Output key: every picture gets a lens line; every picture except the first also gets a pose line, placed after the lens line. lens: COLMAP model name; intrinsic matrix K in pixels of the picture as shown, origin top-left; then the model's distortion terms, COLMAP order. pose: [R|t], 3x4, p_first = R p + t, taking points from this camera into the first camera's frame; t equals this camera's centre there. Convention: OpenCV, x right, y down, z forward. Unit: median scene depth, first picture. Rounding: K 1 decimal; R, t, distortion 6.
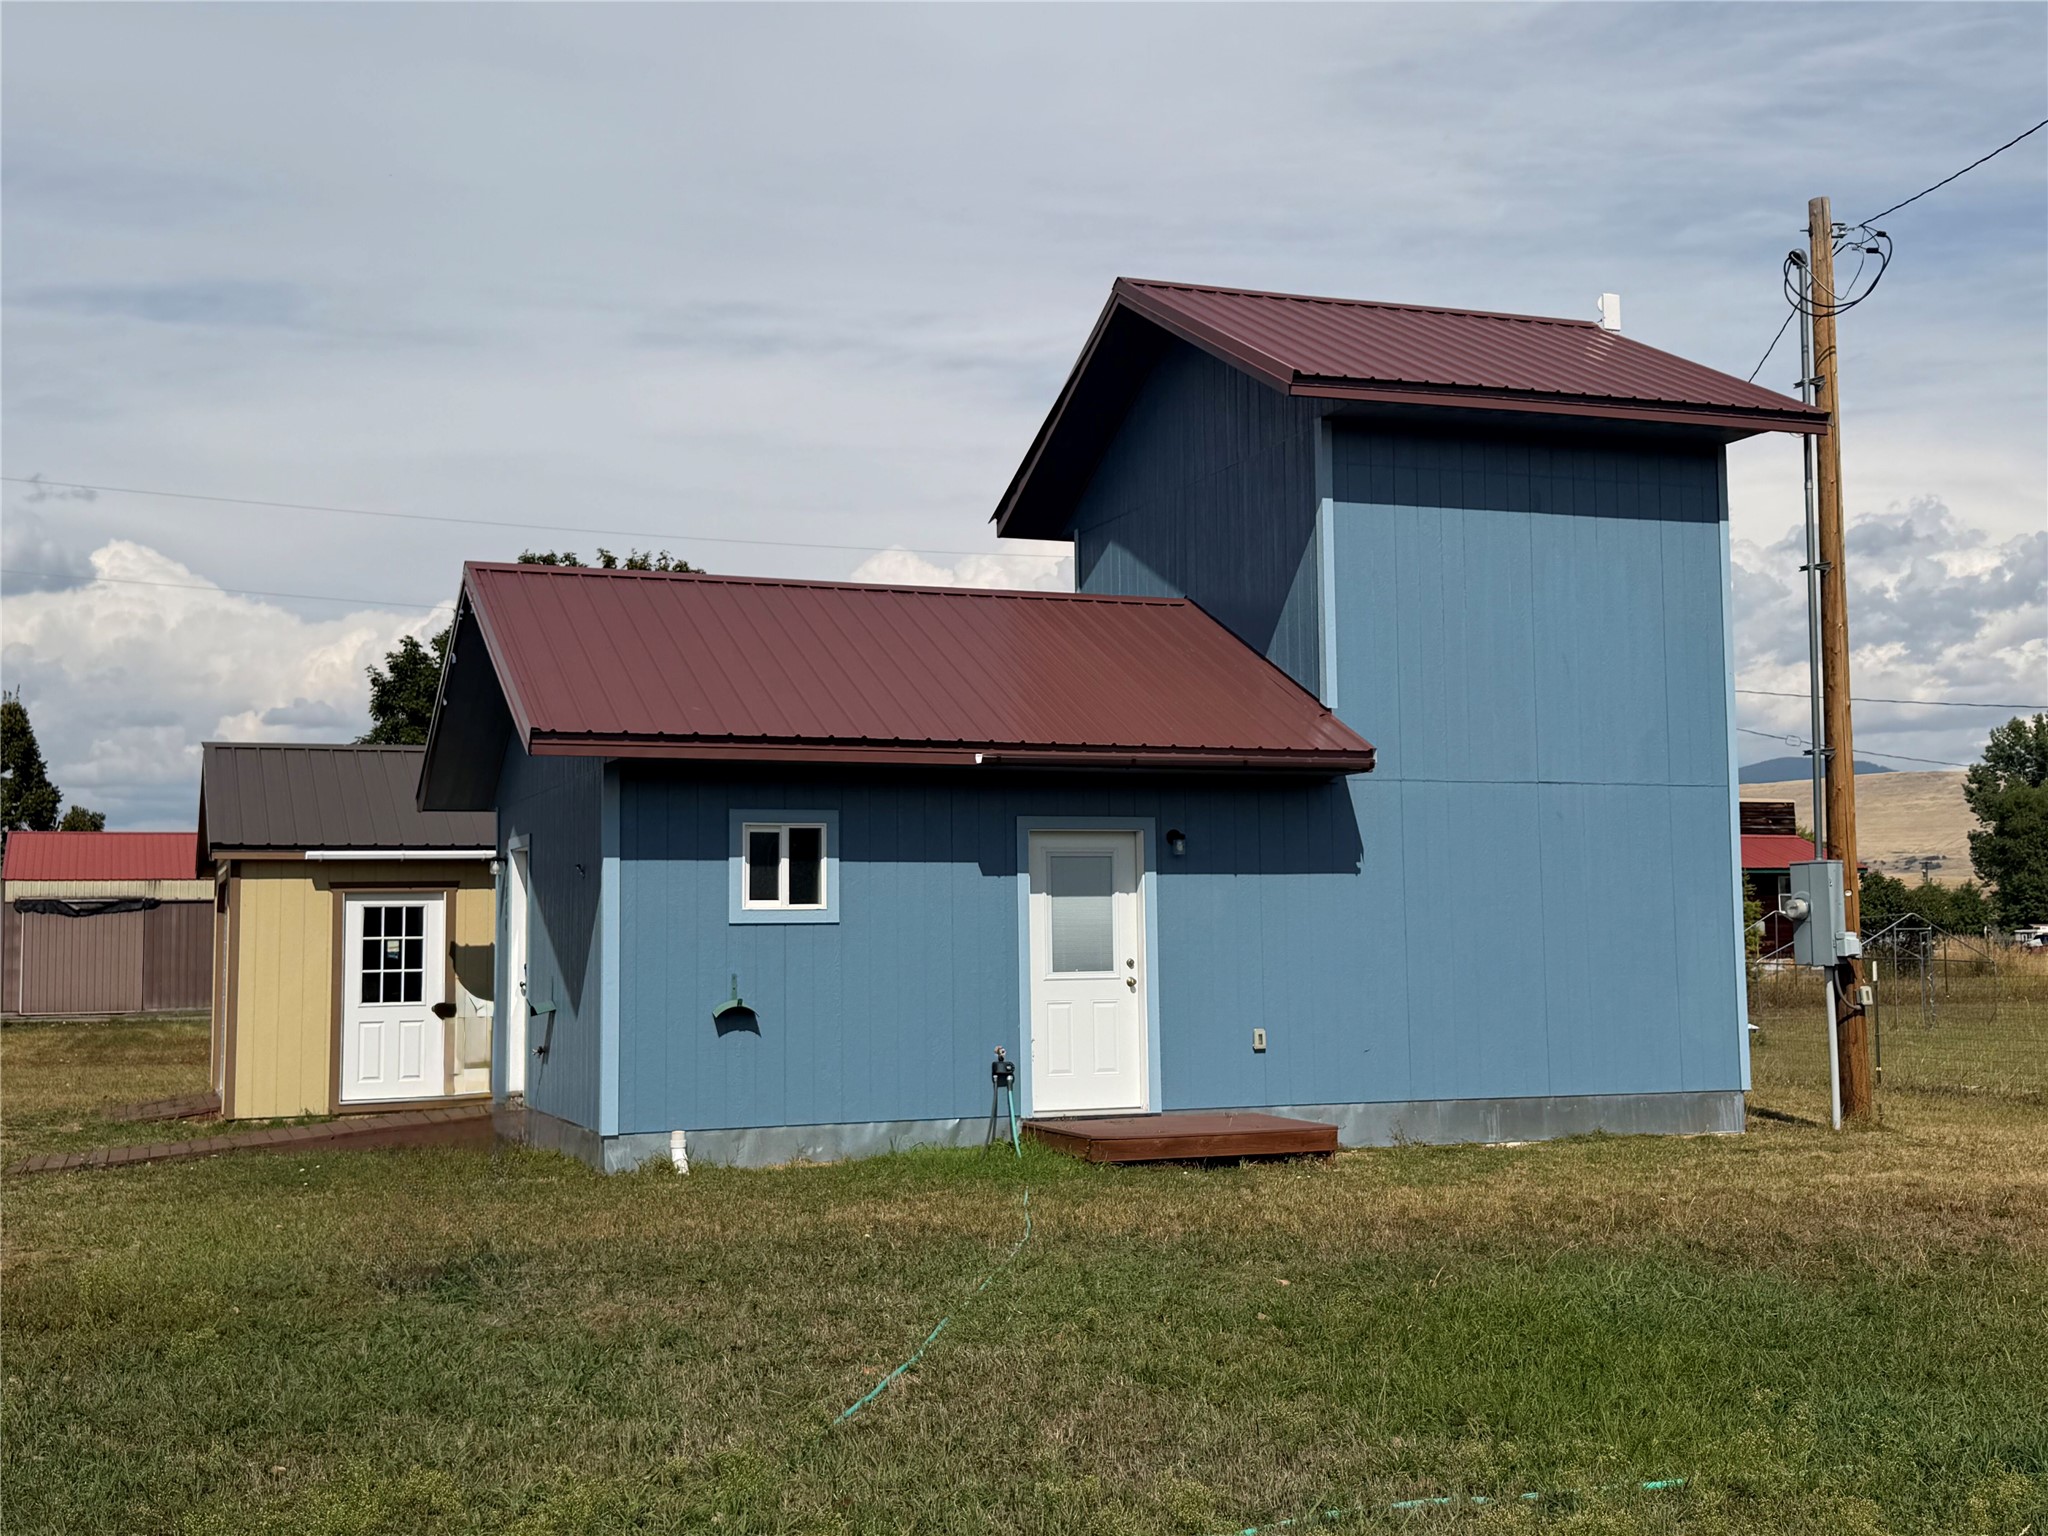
lens RADIAL K [[2242.8, 0, 1024.0], [0, 2242.8, 768.0], [0, 0, 1]] dist [0.109042, -0.011776]
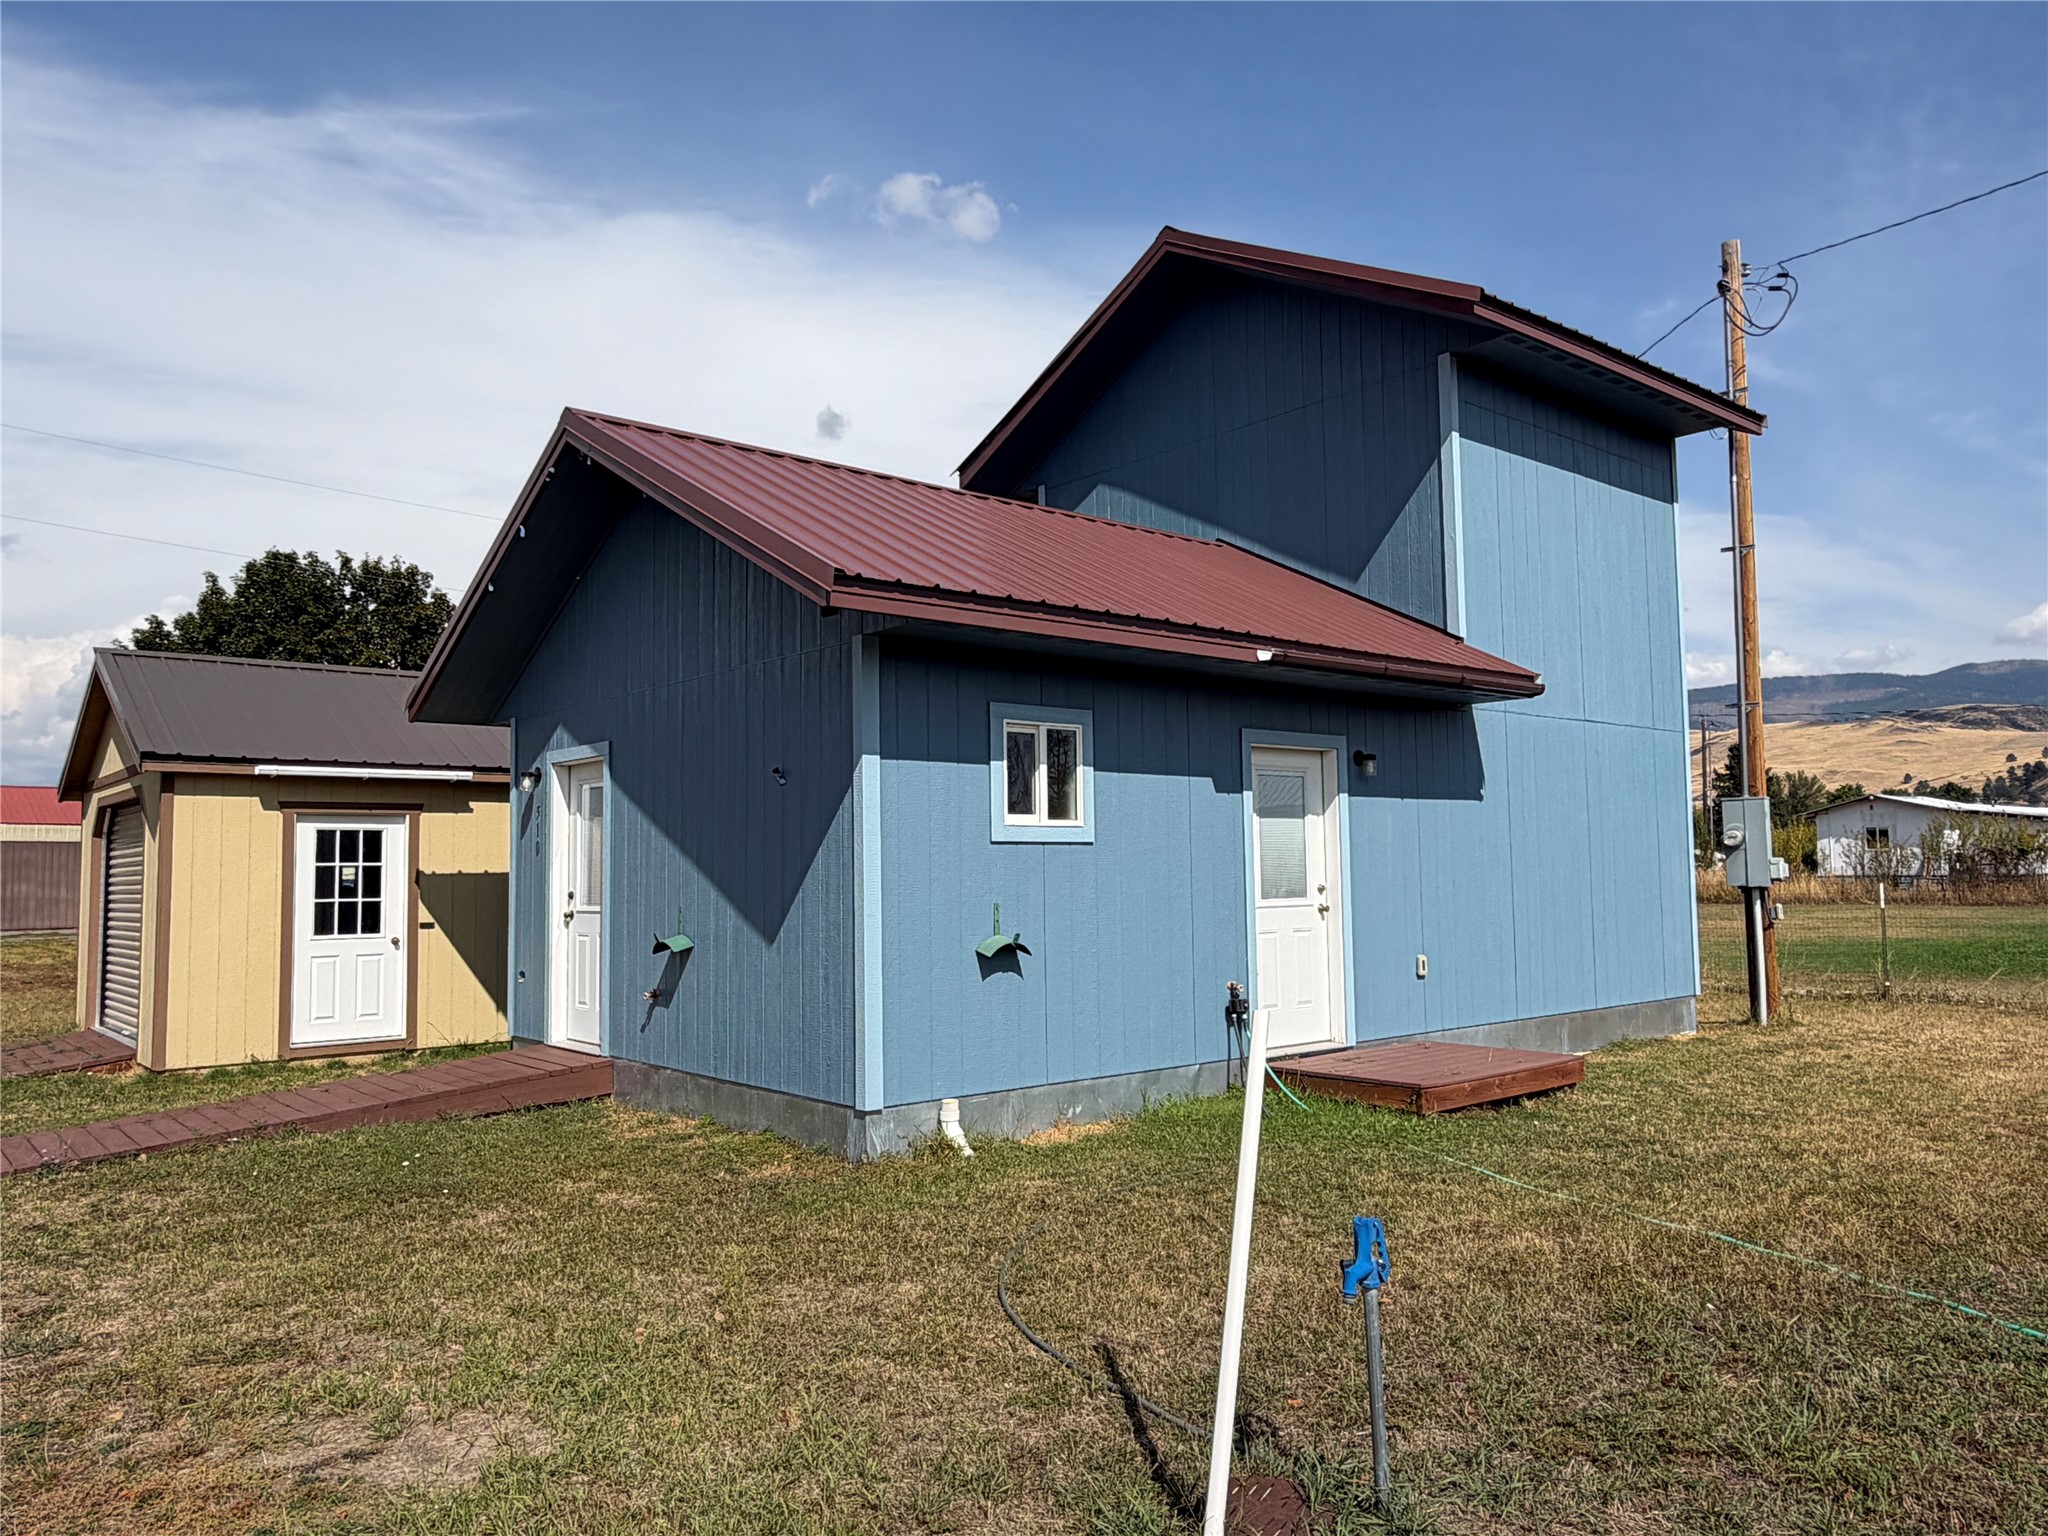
lens RADIAL K [[1442.8, 0, 1027.5], [0, 1442.8, 781.3], [0, 0, 1]] dist [0.003729, 0.001635]
pose [[0.946748, 0.020712, 0.321308, -0.254785], [-0.023917, 0.999696, 0.006029, 0.038849], [-0.321085, -0.013393, 0.946956, 0.442510]]
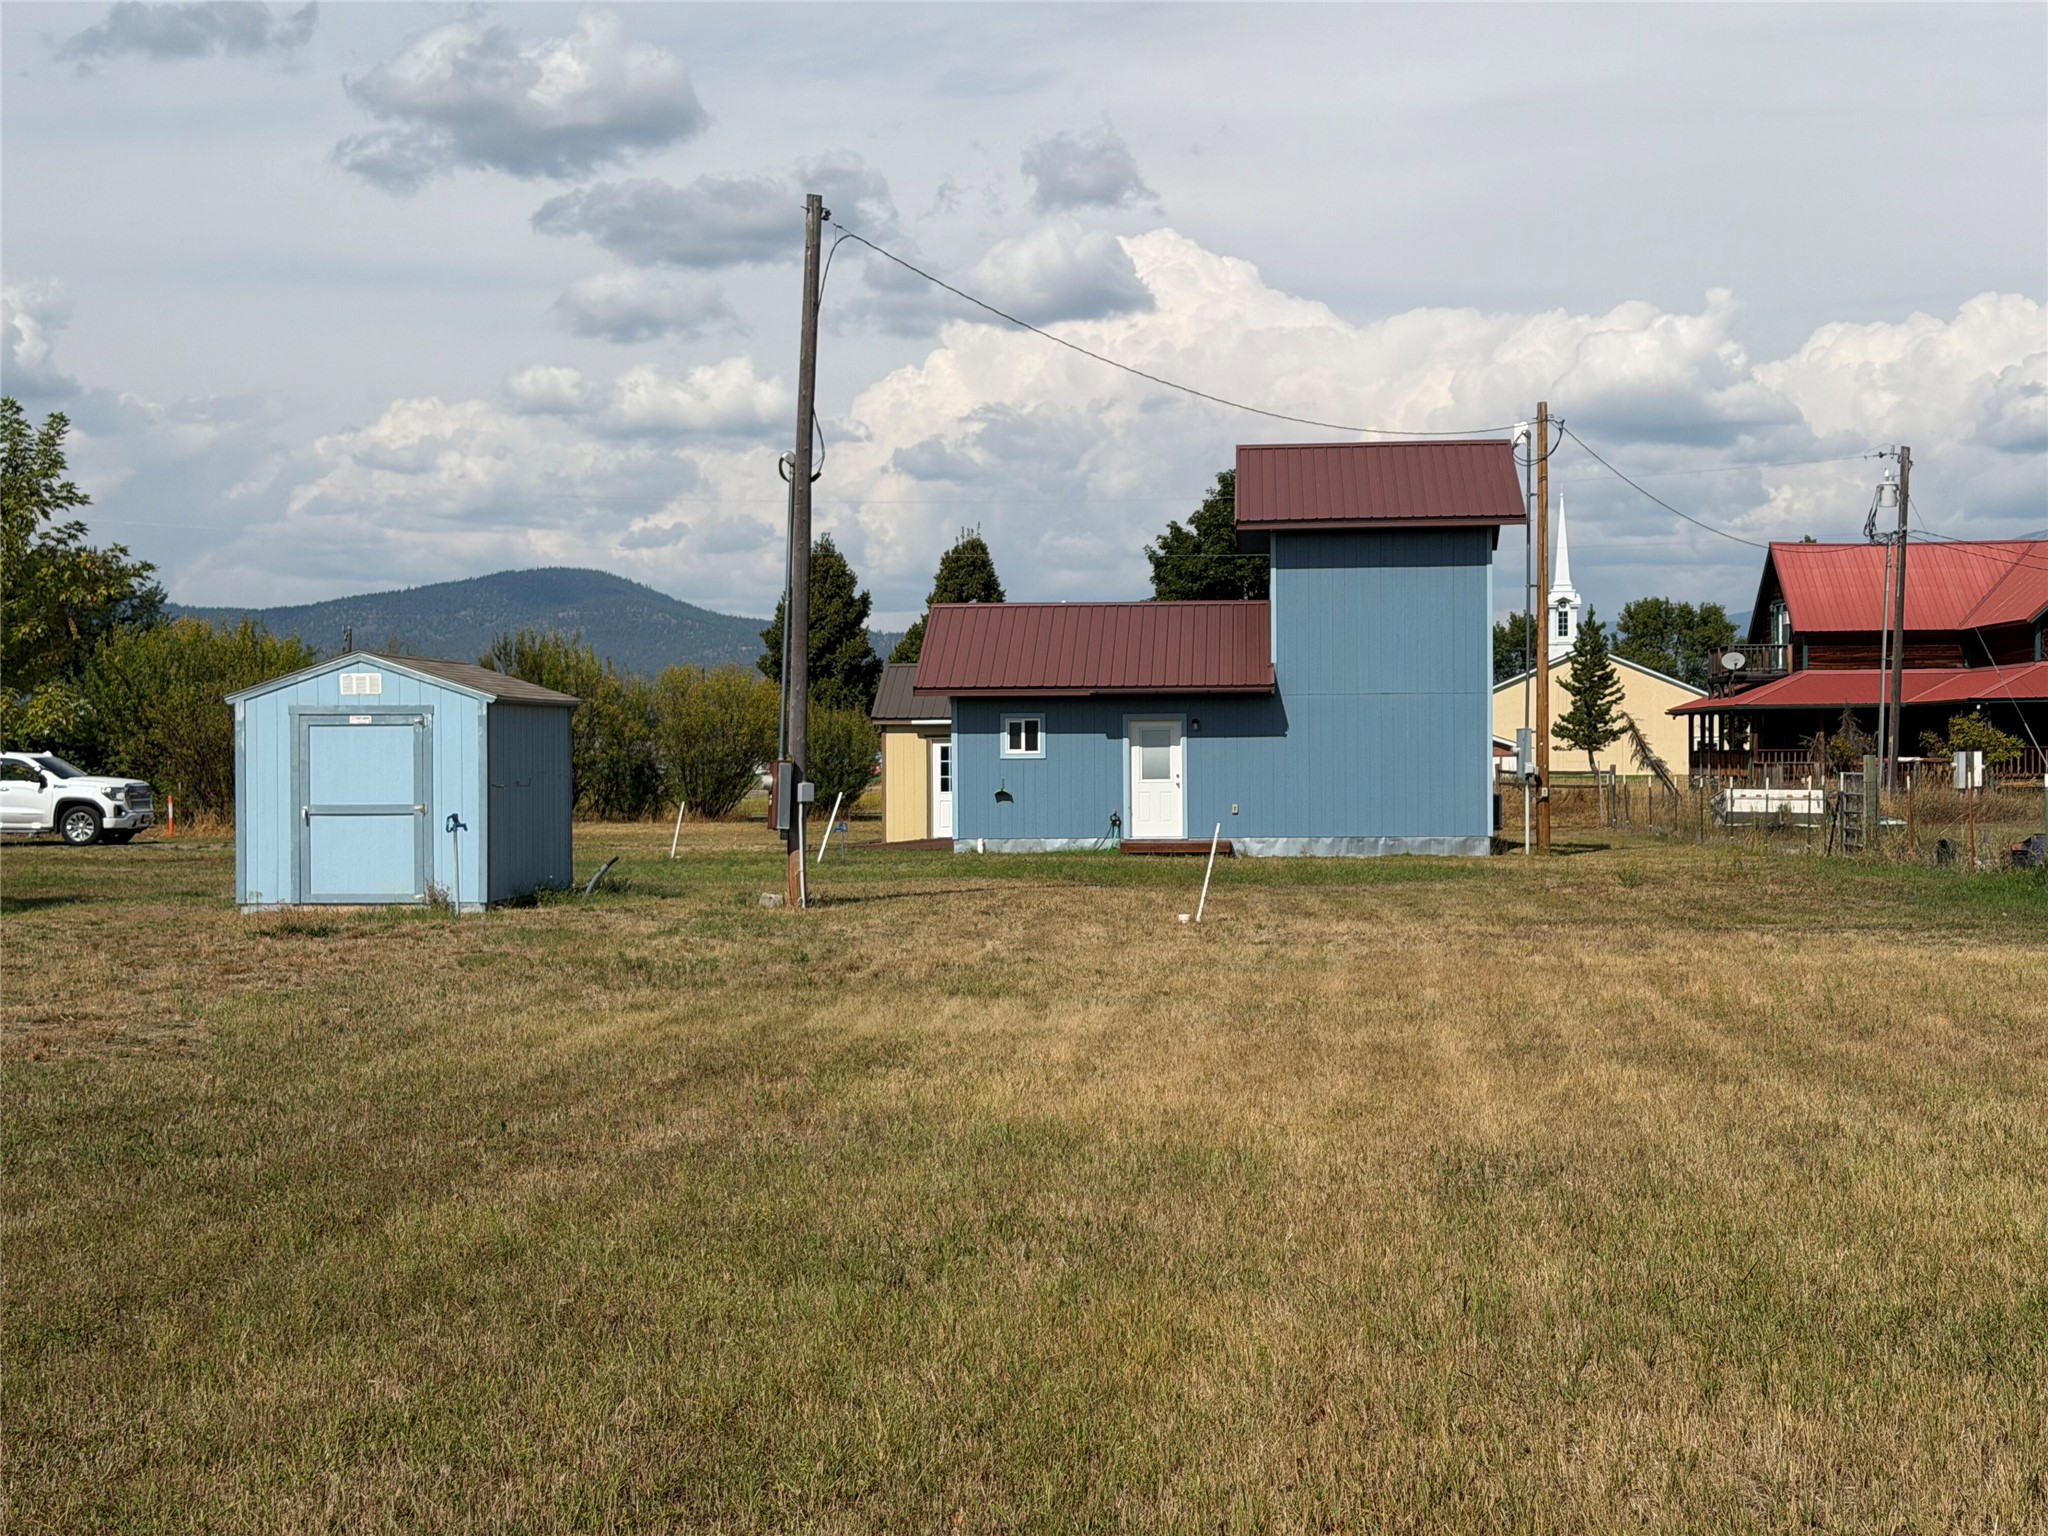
lens RADIAL K [[2969.6, 0, 1024.0], [0, 2969.6, 768.0], [0, 0, 1]] dist [-0.002119, -0.001830]
pose [[0.902670, 0.005818, -0.430294, 1.180724], [0.029817, 0.996660, 0.076025, -0.154151], [0.429299, -0.081456, 0.899481, -1.771885]]
